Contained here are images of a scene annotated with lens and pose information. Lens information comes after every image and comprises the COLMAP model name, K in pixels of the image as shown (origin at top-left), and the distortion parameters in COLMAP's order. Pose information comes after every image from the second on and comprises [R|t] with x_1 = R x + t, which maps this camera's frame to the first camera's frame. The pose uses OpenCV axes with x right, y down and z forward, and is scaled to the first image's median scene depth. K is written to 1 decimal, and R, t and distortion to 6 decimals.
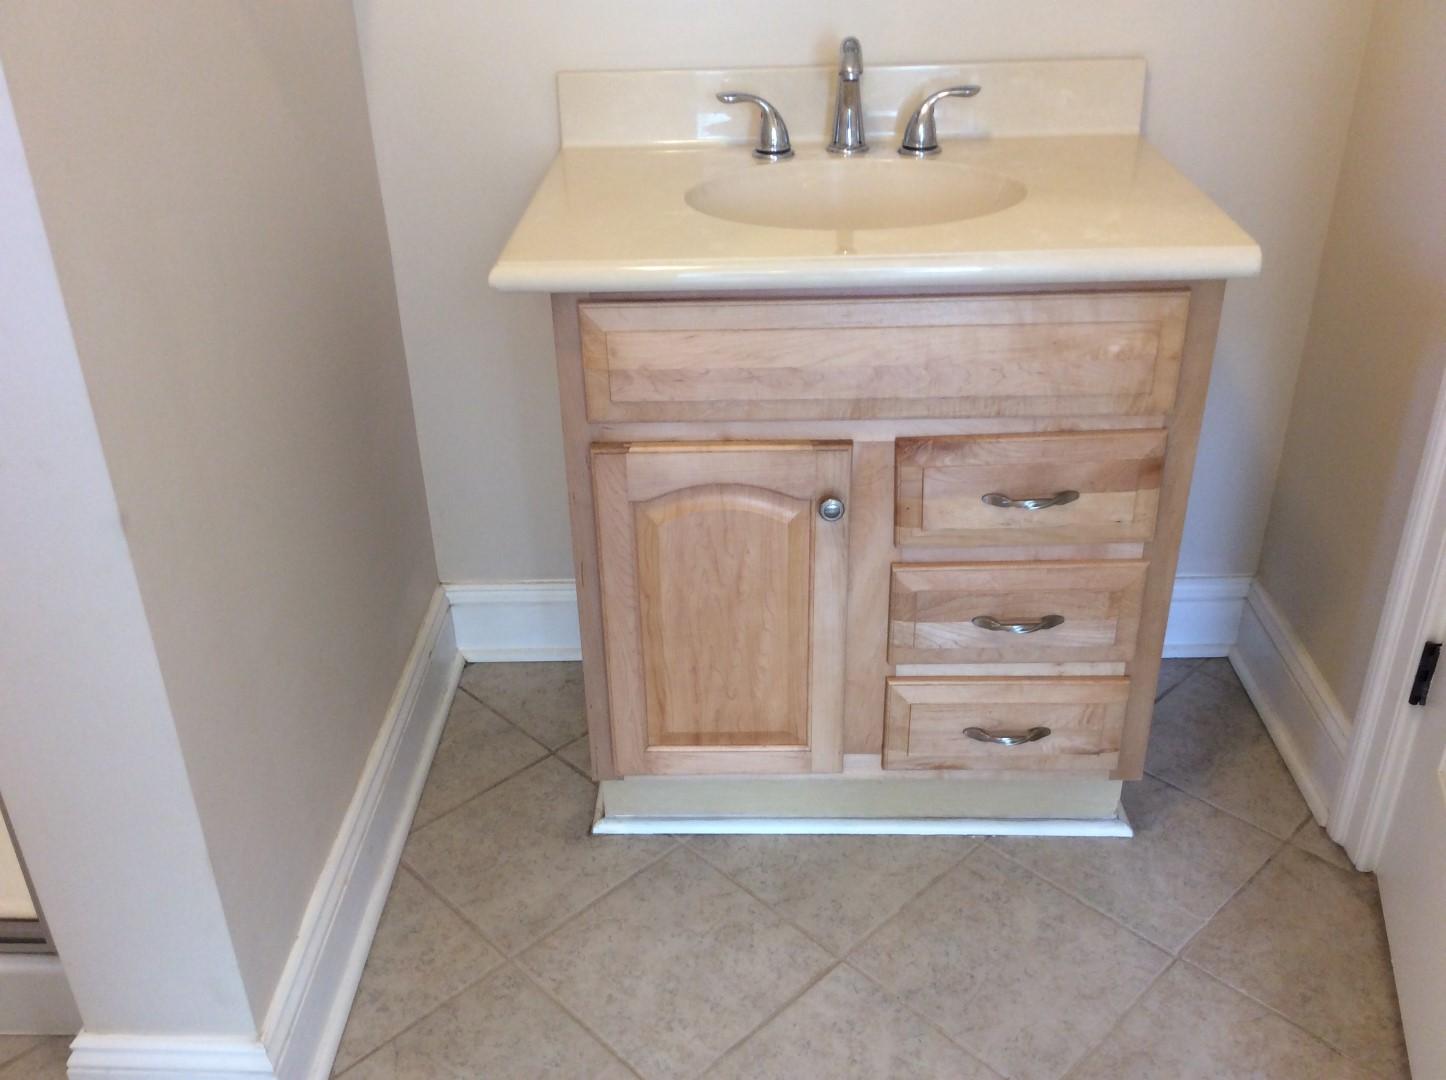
lens RADIAL K [[1364.1, 0, 709.0], [0, 1364.1, 539.3], [0, 0, 1]] dist [0.179741, -0.356370]
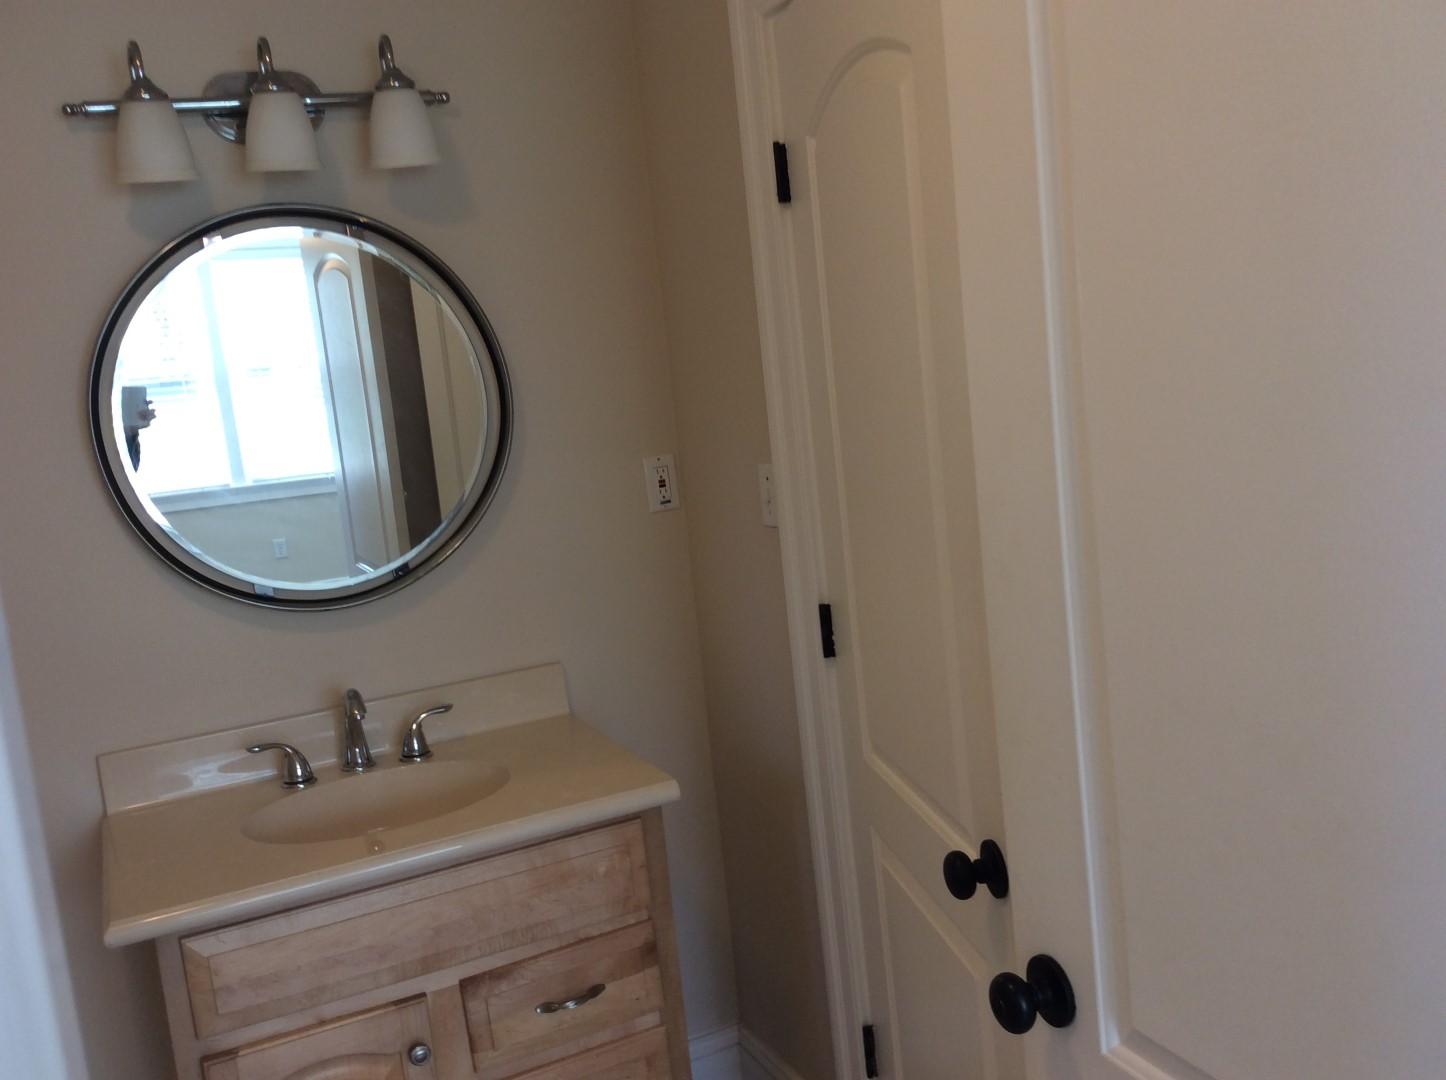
lens RADIAL K [[1364.1, 0, 709.0], [0, 1364.1, 539.3], [0, 0, 1]] dist [0.179741, -0.356370]
pose [[0.897715, -0.136403, 0.418929, -0.137720], [0.286989, 0.902505, -0.321128, 0.036007], [-0.334282, 0.408509, 0.849338, -0.329282]]
